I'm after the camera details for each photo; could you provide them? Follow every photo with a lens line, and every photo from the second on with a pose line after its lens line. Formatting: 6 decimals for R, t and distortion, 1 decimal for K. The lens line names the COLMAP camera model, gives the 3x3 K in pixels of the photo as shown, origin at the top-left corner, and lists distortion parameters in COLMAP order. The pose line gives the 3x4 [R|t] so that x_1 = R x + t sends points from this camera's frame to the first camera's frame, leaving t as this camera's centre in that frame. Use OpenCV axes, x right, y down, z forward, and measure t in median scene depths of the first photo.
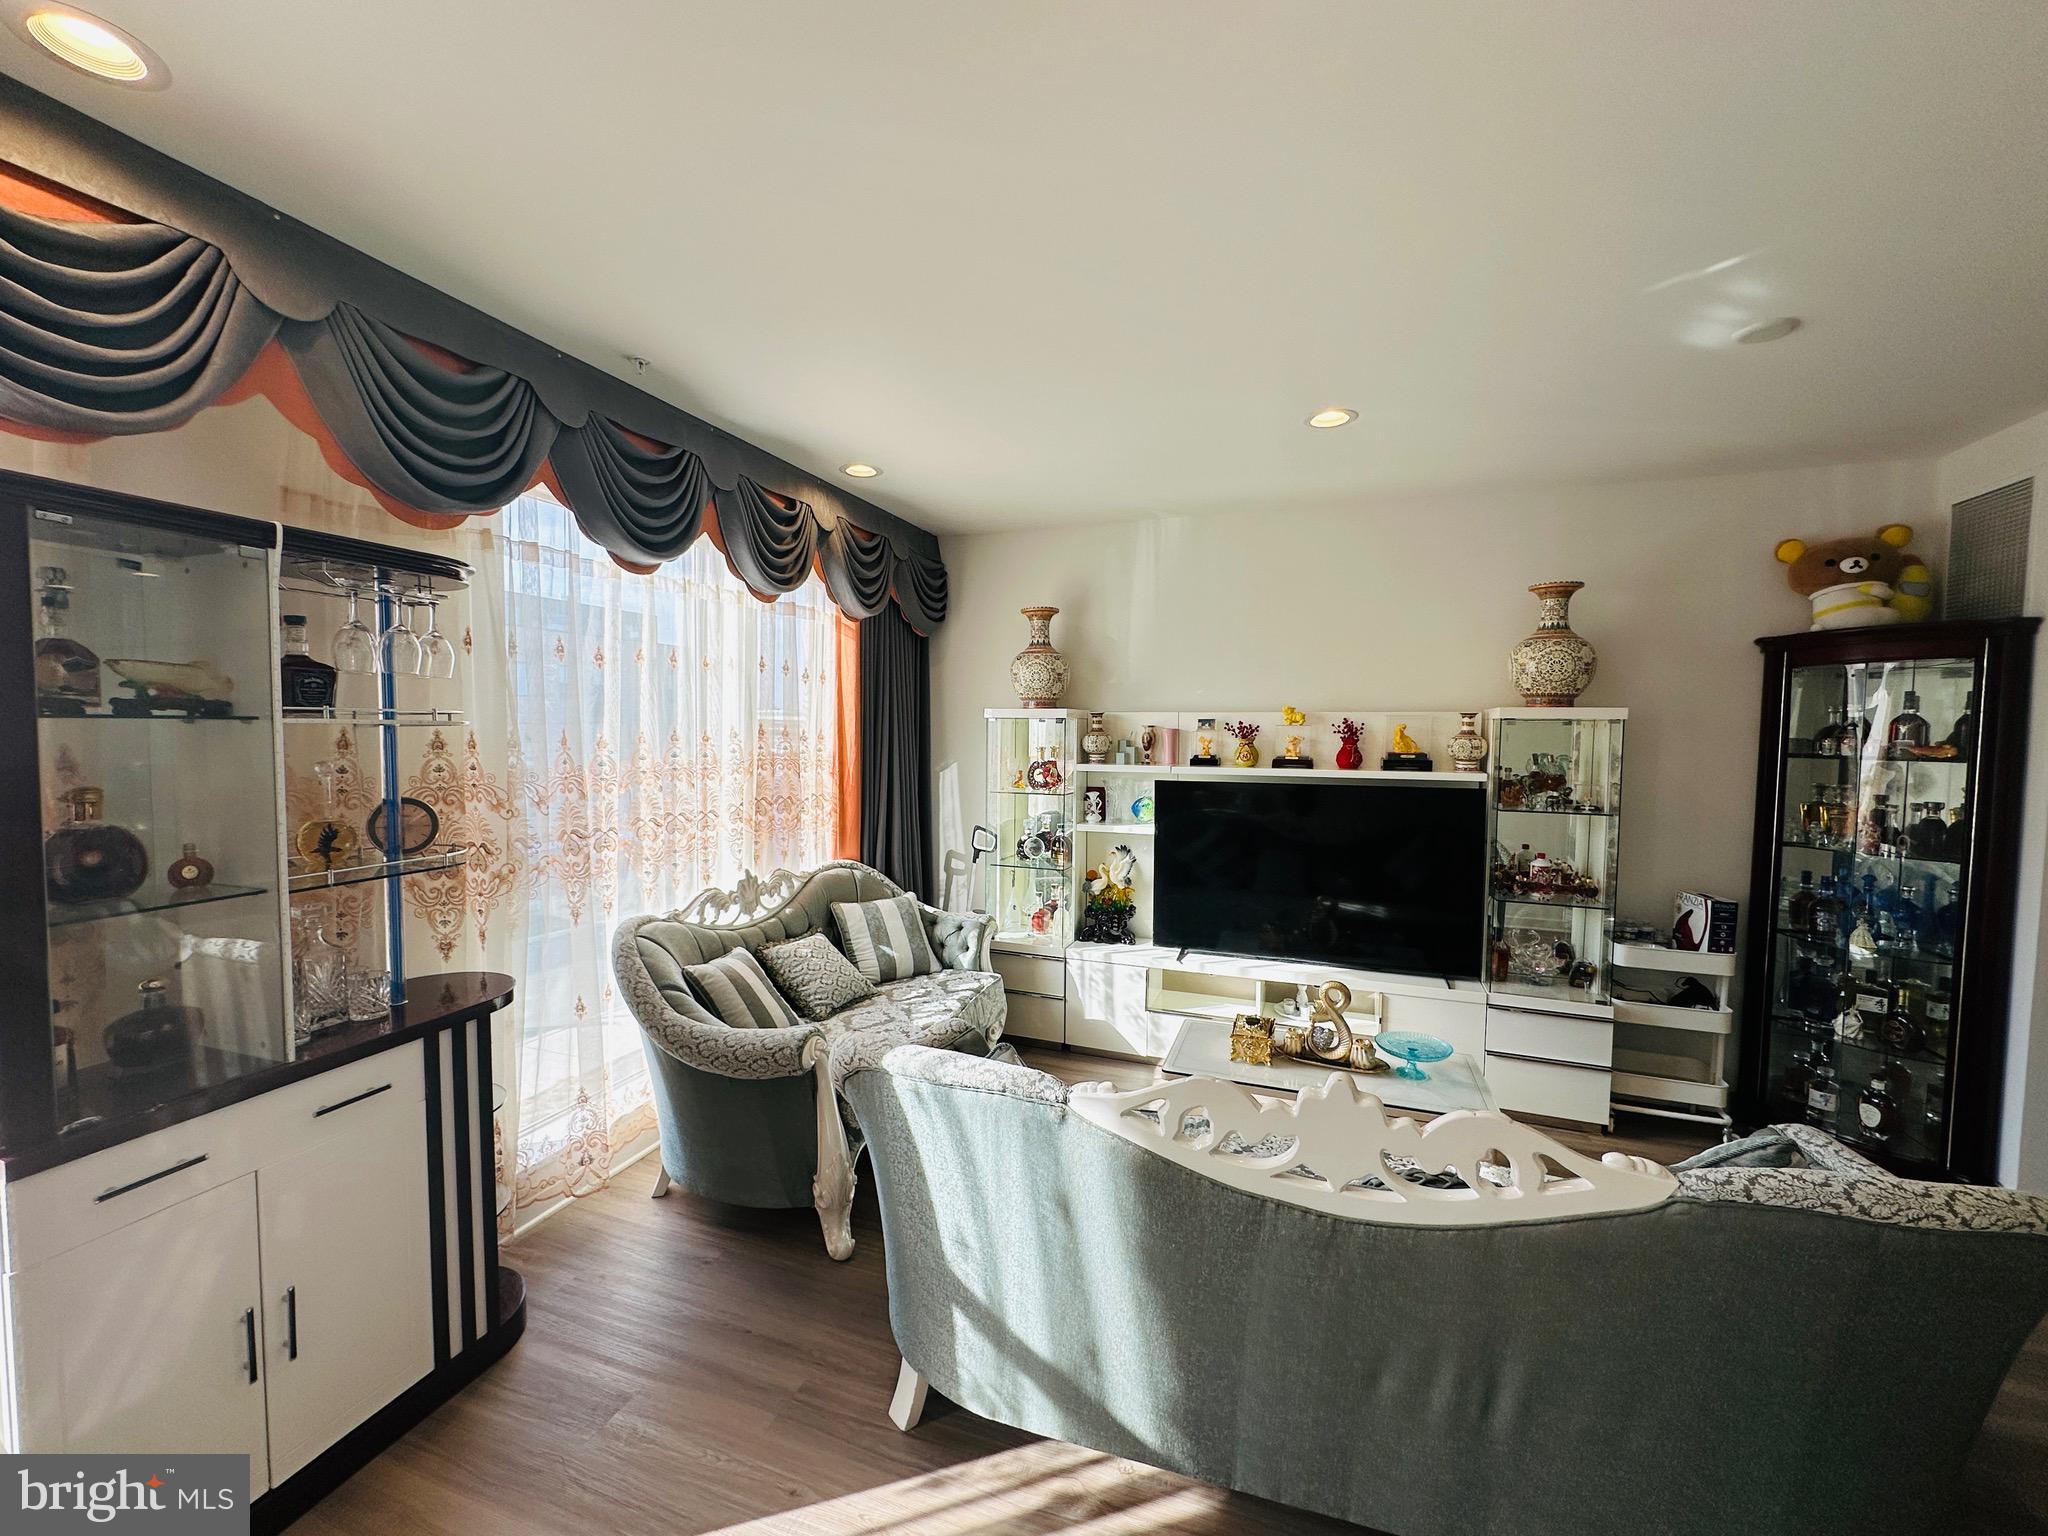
lens RADIAL K [[814.1, 0, 1015.4], [0, 814.1, 778.8], [0, 0, 1]] dist [-0.003897, 0.000525]
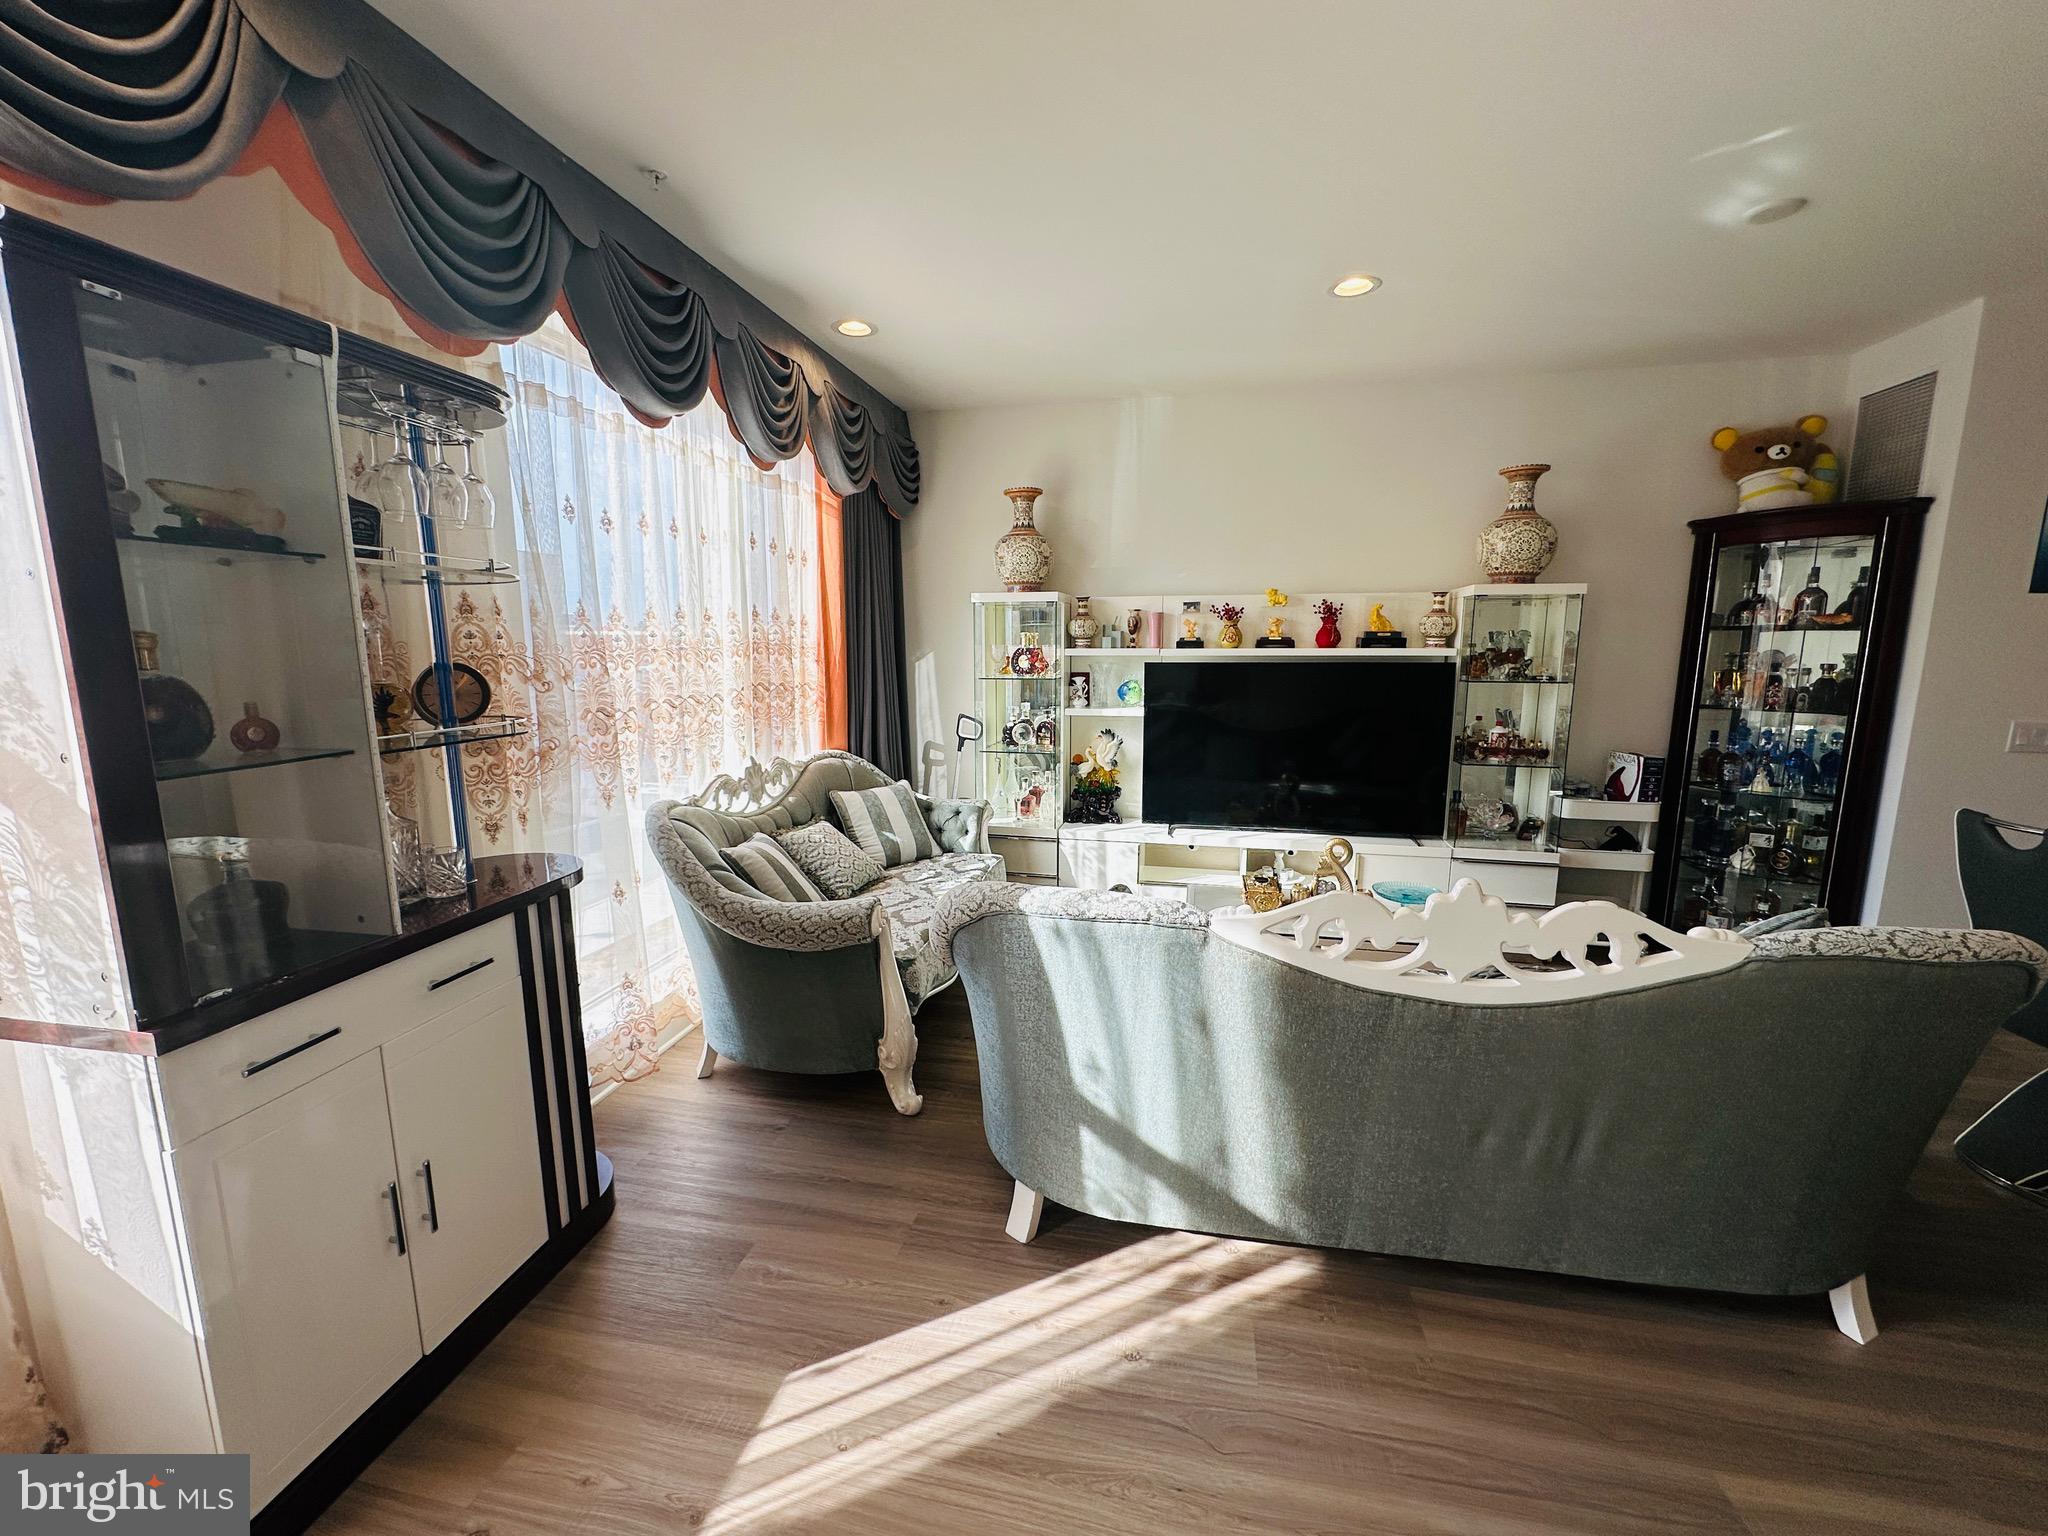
lens RADIAL K [[814.1, 0, 1006.9], [0, 814.1, 780.8], [0, 0, 1]] dist [-0.003897, 0.000525]
pose [[0.990572, -0.032021, 0.133202, -0.196903], [0.017857, 0.994185, 0.106197, 0.053195], [-0.135828, -0.102817, 0.985383, 0.001443]]
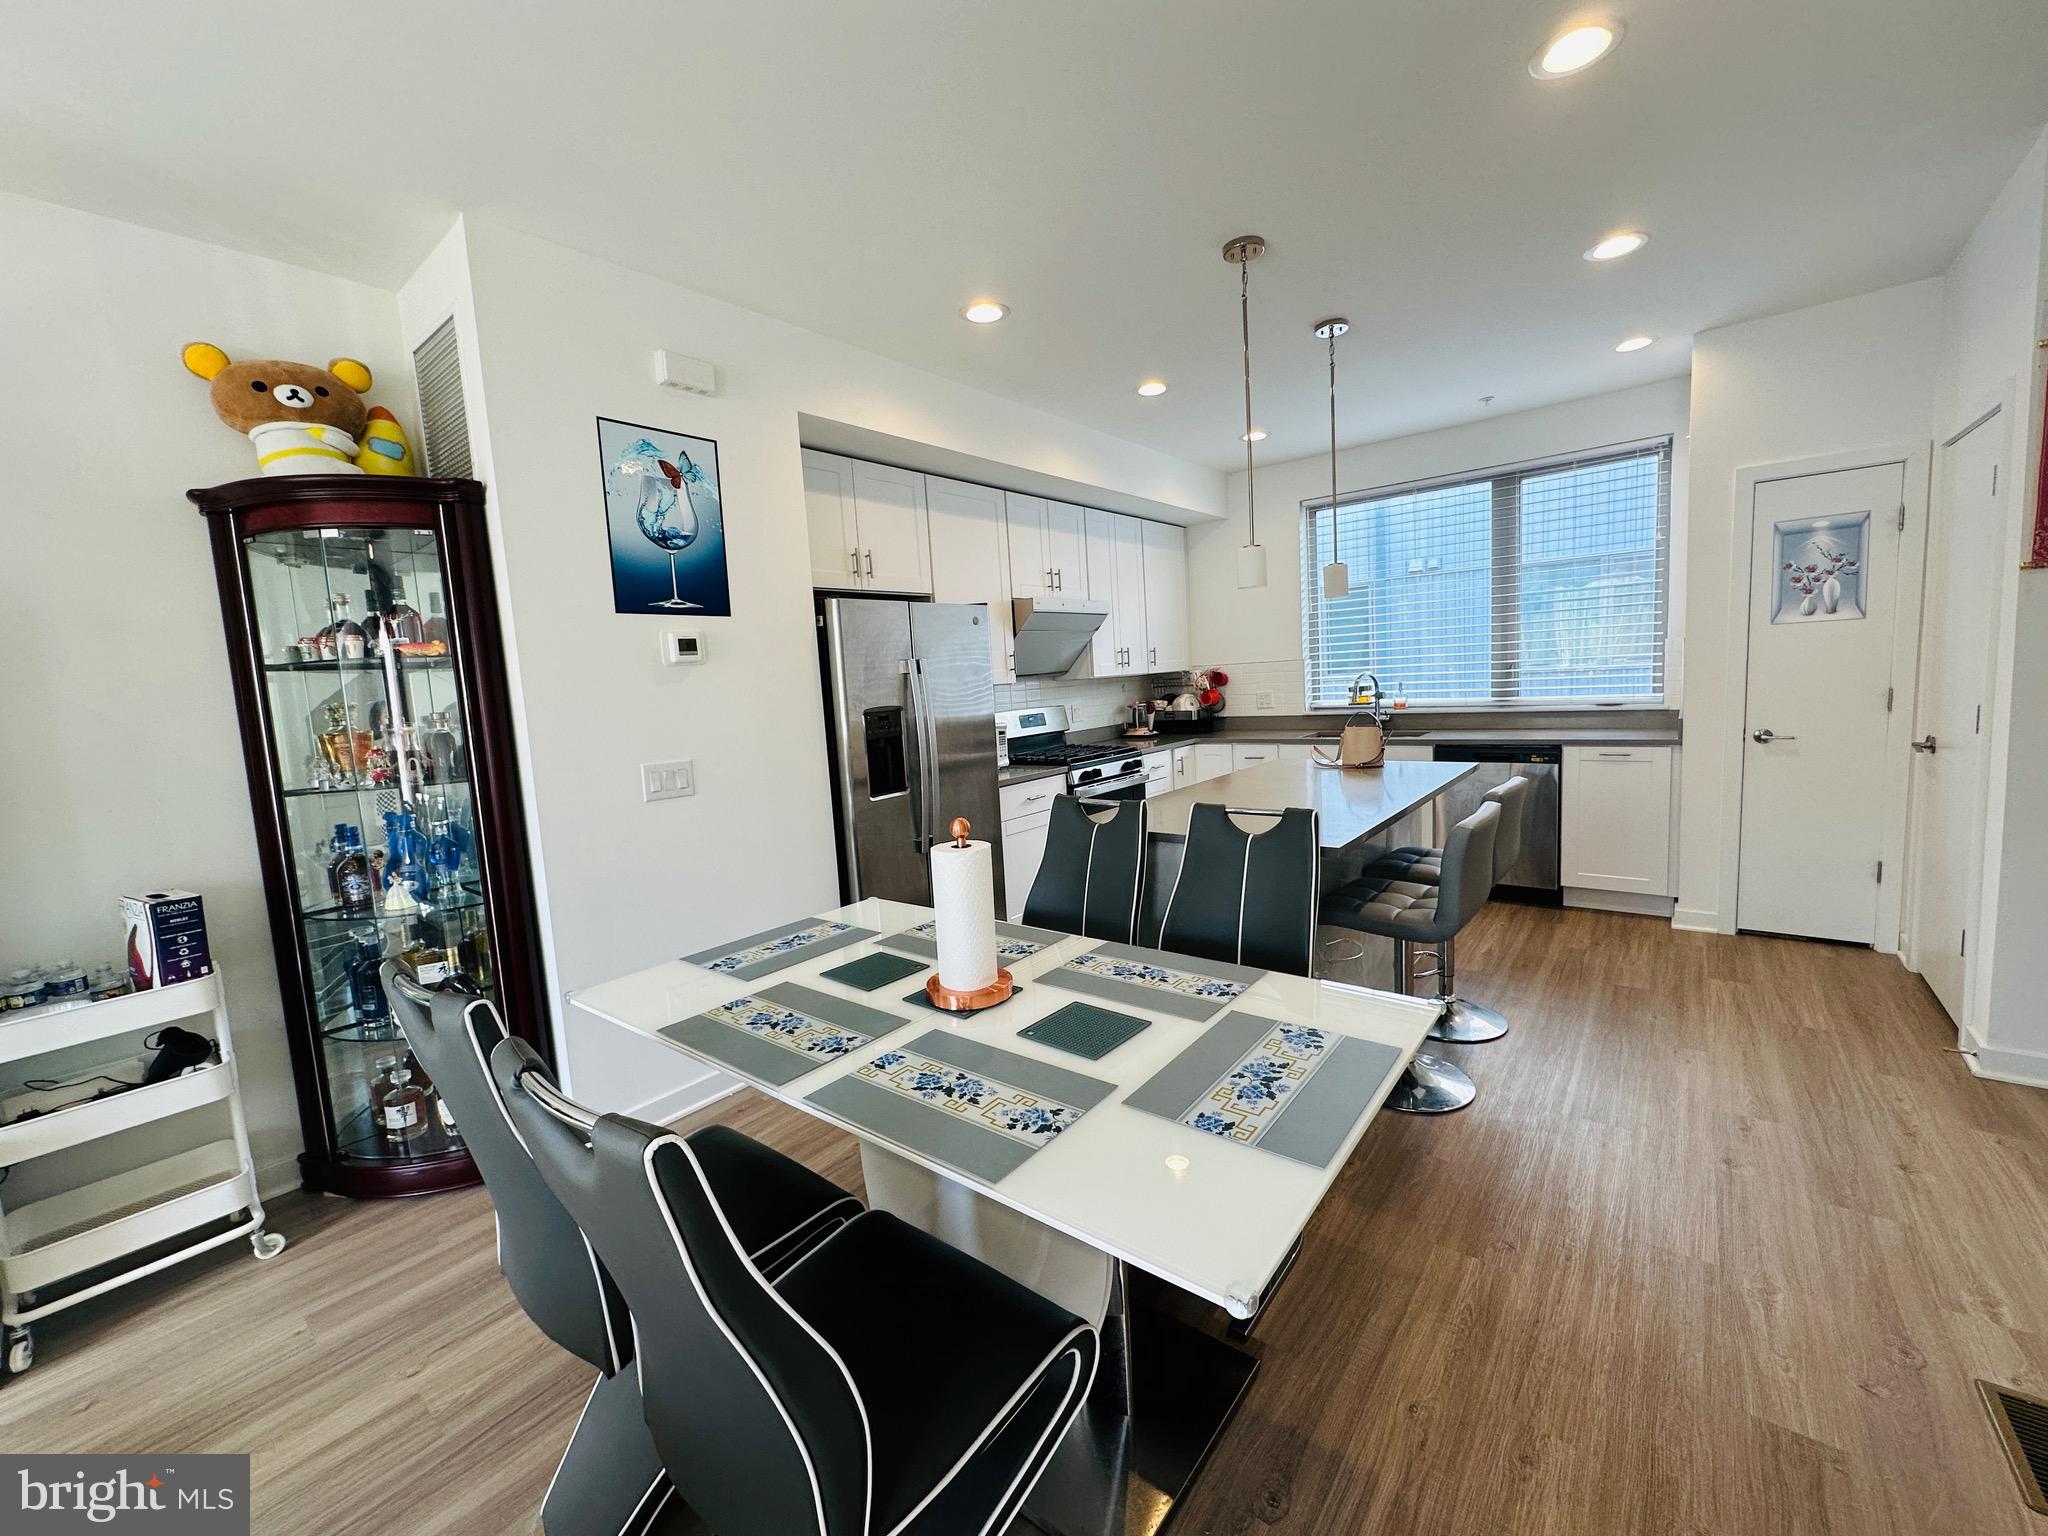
lens RADIAL K [[814.1, 0, 1021.7], [0, 814.1, 761.9], [0, 0, 1]] dist [-0.003897, 0.000525]
pose [[0.321317, -0.129937, 0.938015, 0.579313], [0.118727, 0.988253, 0.096226, 0.072407], [-0.939500, 0.080448, 0.332969, 0.196378]]
